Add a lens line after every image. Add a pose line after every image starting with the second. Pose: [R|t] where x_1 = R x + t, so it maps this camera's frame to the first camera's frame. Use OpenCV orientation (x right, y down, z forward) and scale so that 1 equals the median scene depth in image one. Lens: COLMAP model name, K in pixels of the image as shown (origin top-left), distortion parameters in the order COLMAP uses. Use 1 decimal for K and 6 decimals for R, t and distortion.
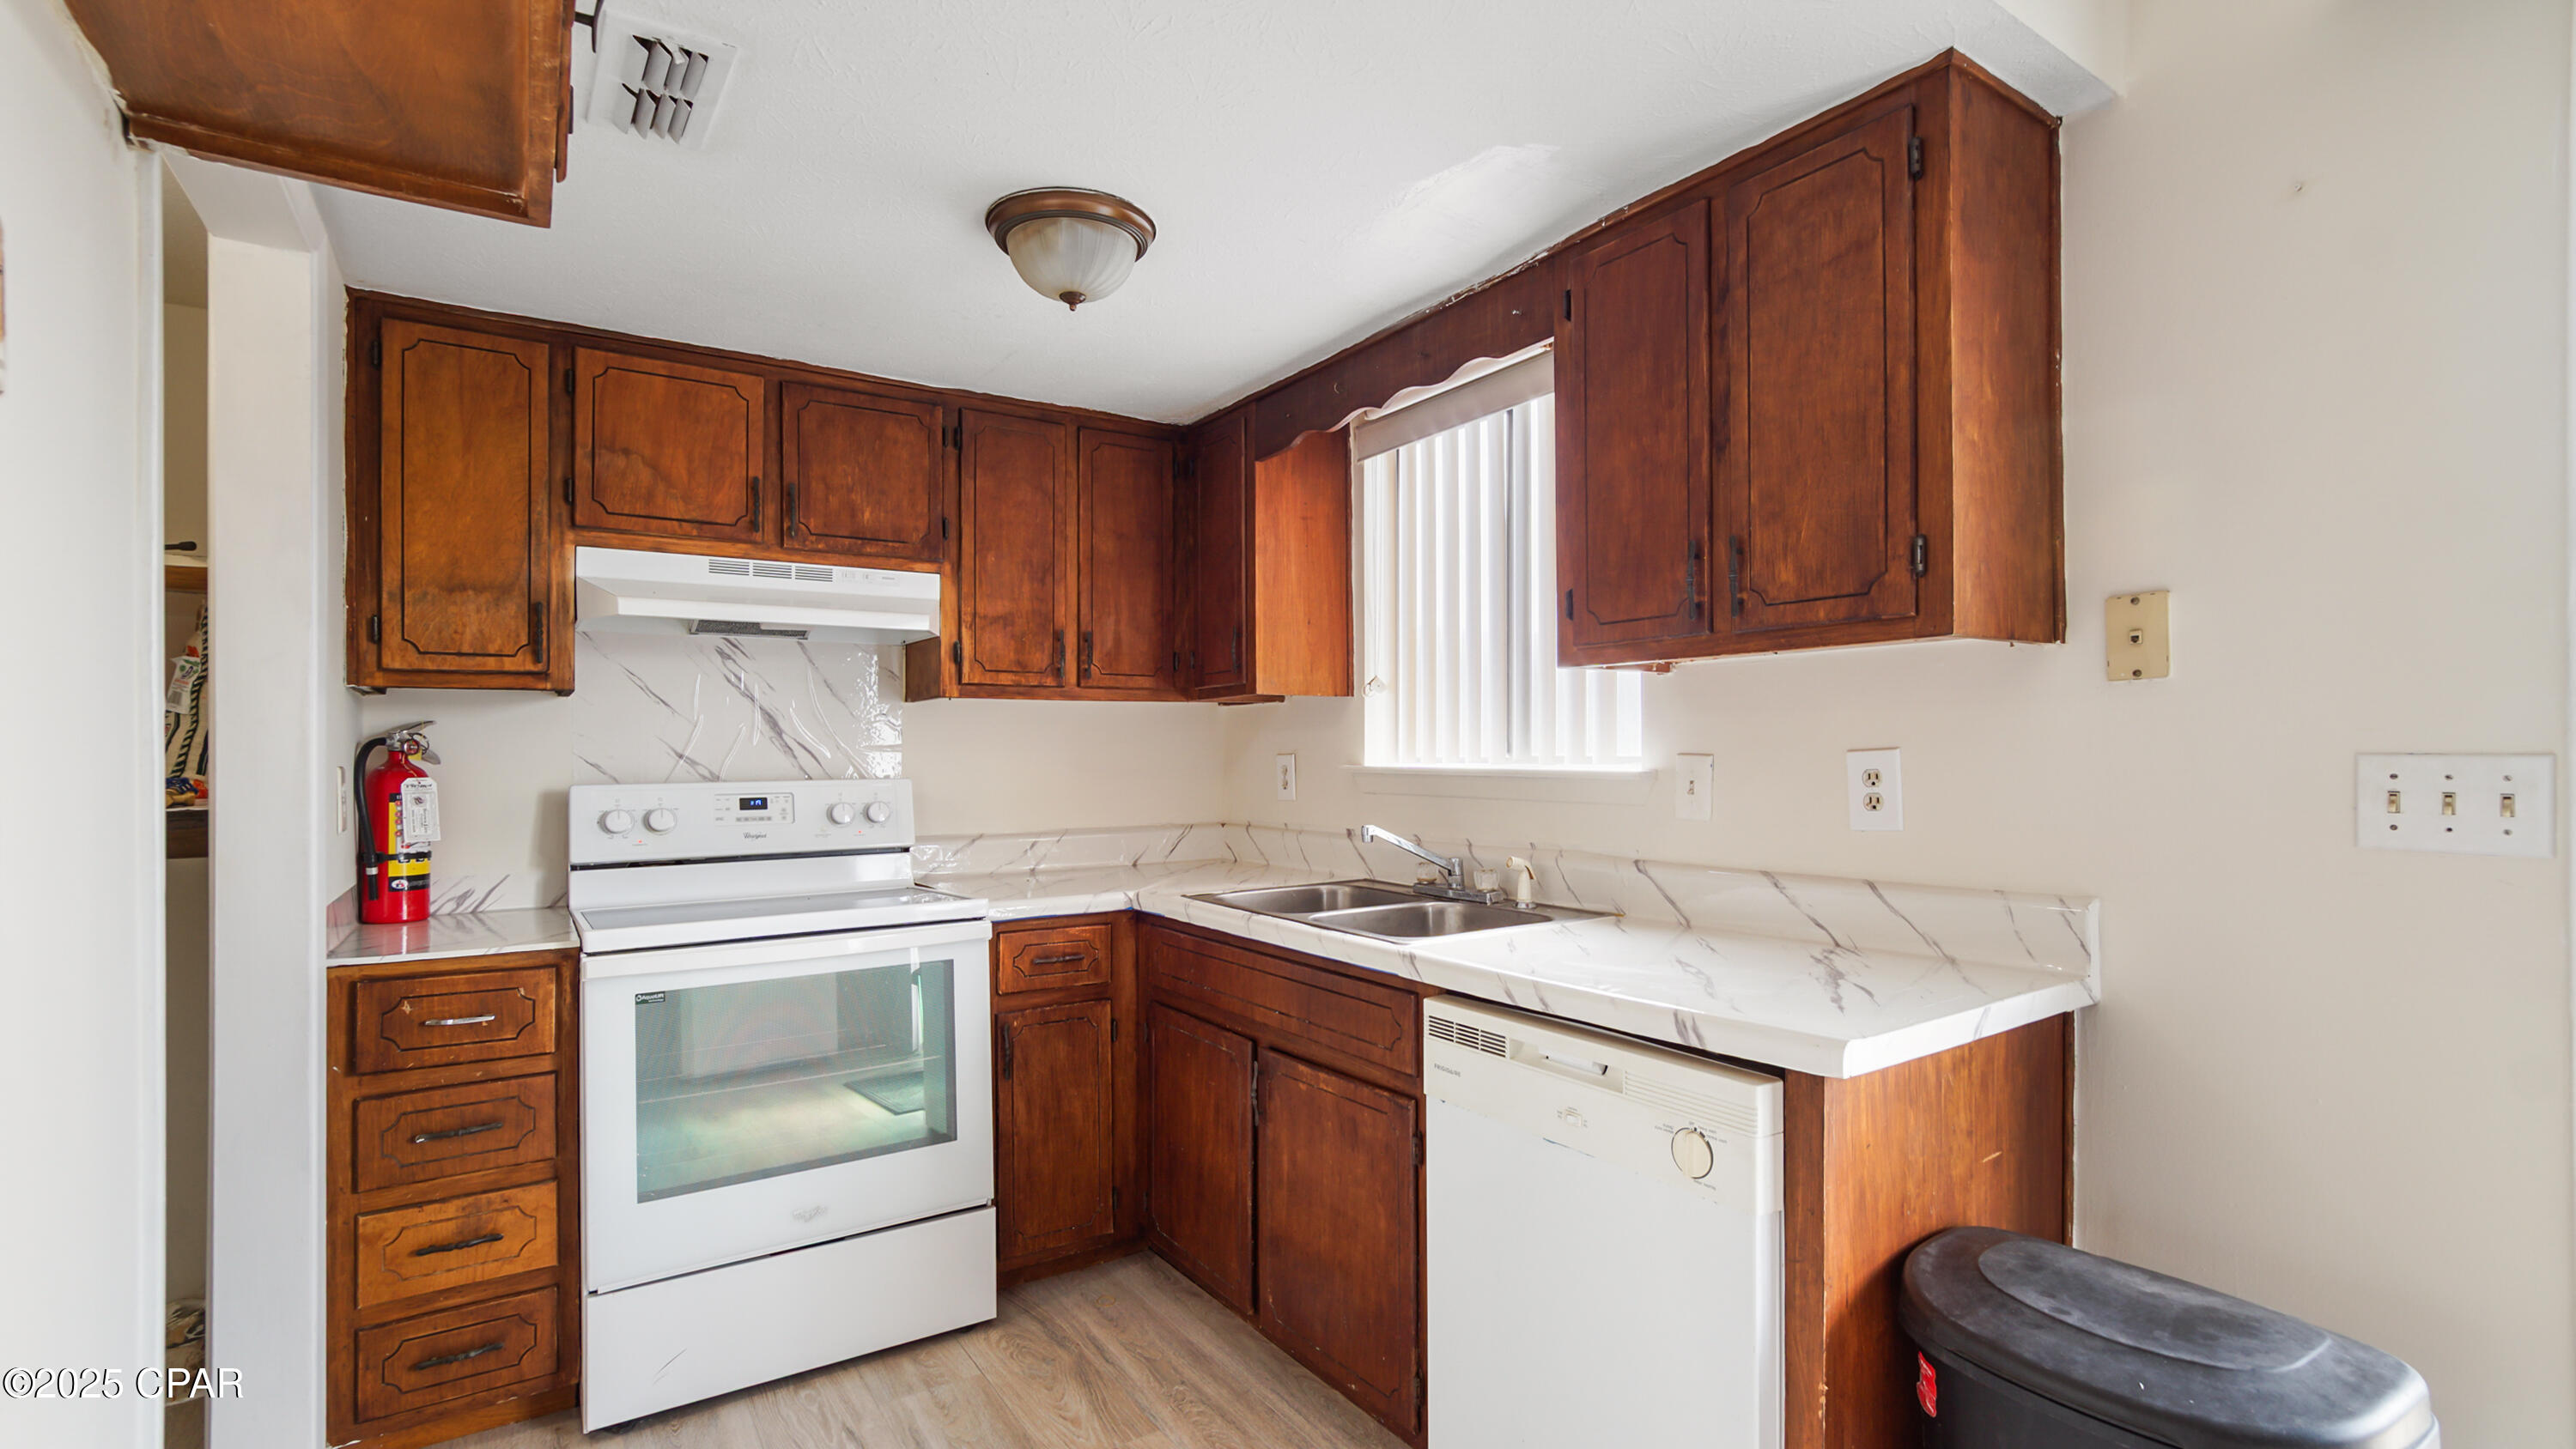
lens RADIAL K [[1130.9, 0, 1290.5], [0, 1130.9, 741.3], [0, 0, 1]] dist [0.000454, 0.000023]
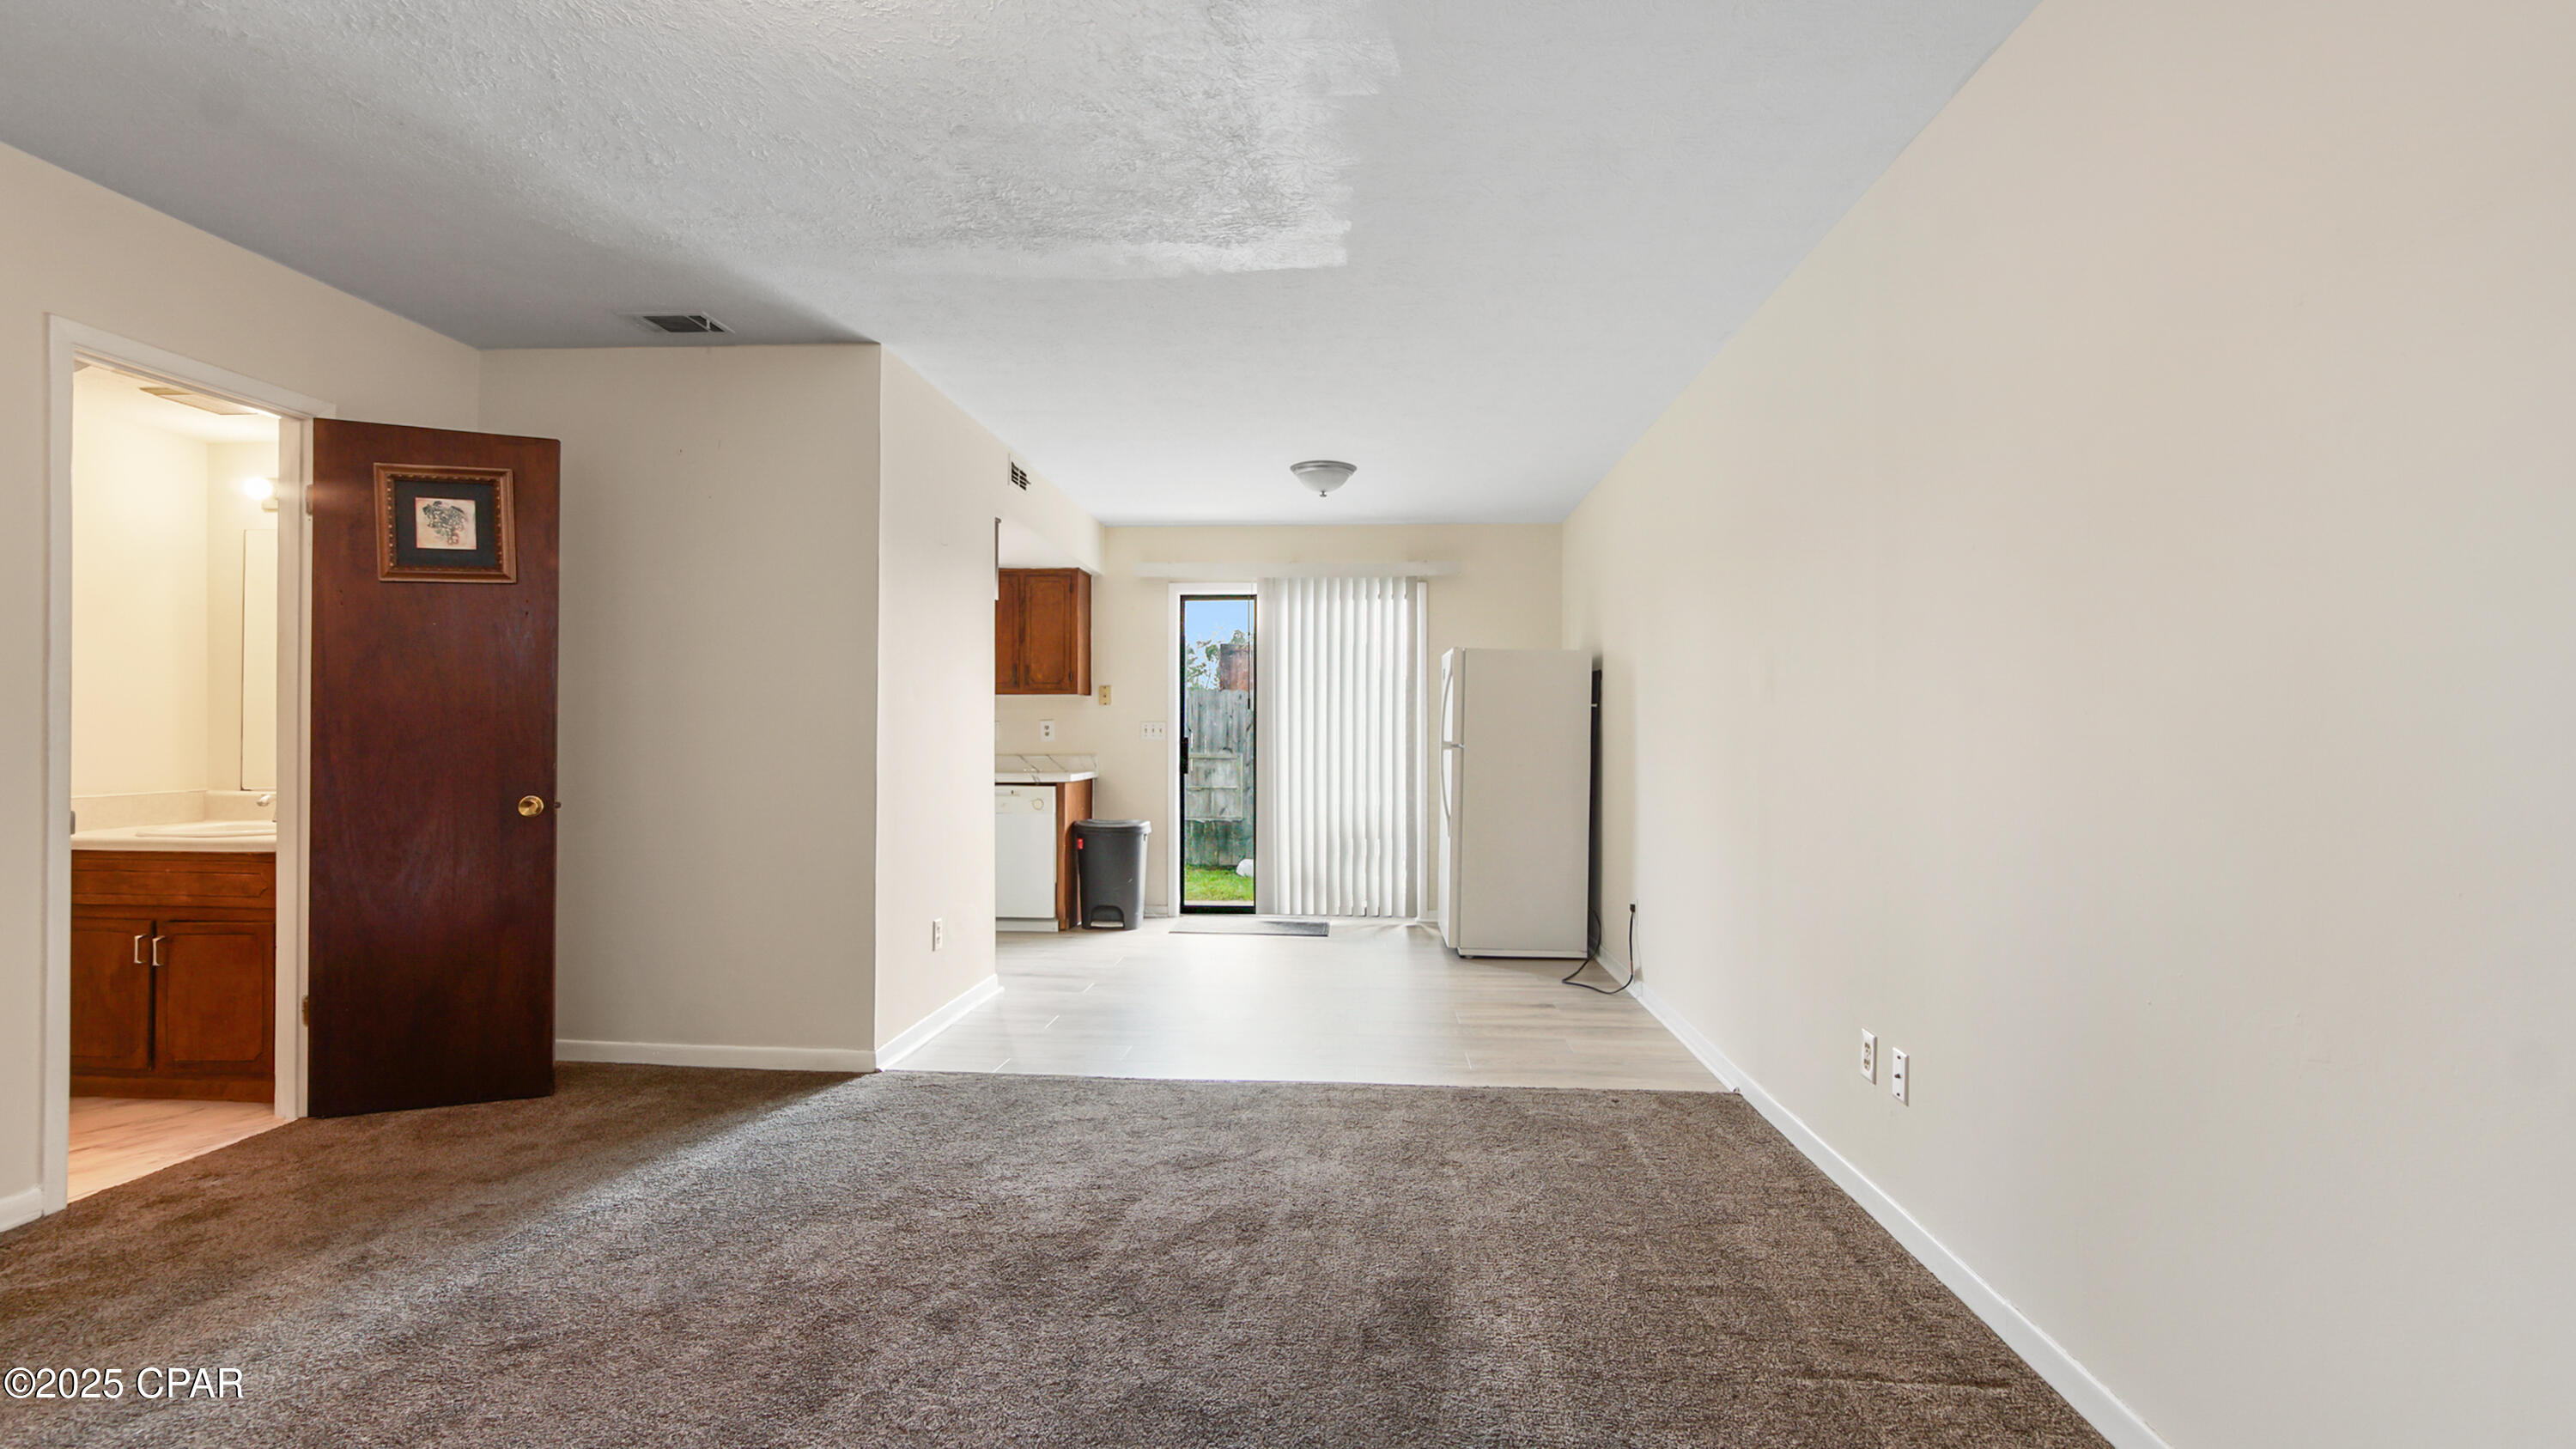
lens RADIAL K [[1131.2, 0, 1289.4], [0, 1131.2, 727.6], [0, 0, 1]] dist [0.000454, 0.000023]
pose [[0.611660, 0.009105, 0.791068, -2.362731], [-0.012904, 0.999916, -0.001531, 0.033859], [-0.791015, -0.009271, 0.611726, -2.336571]]
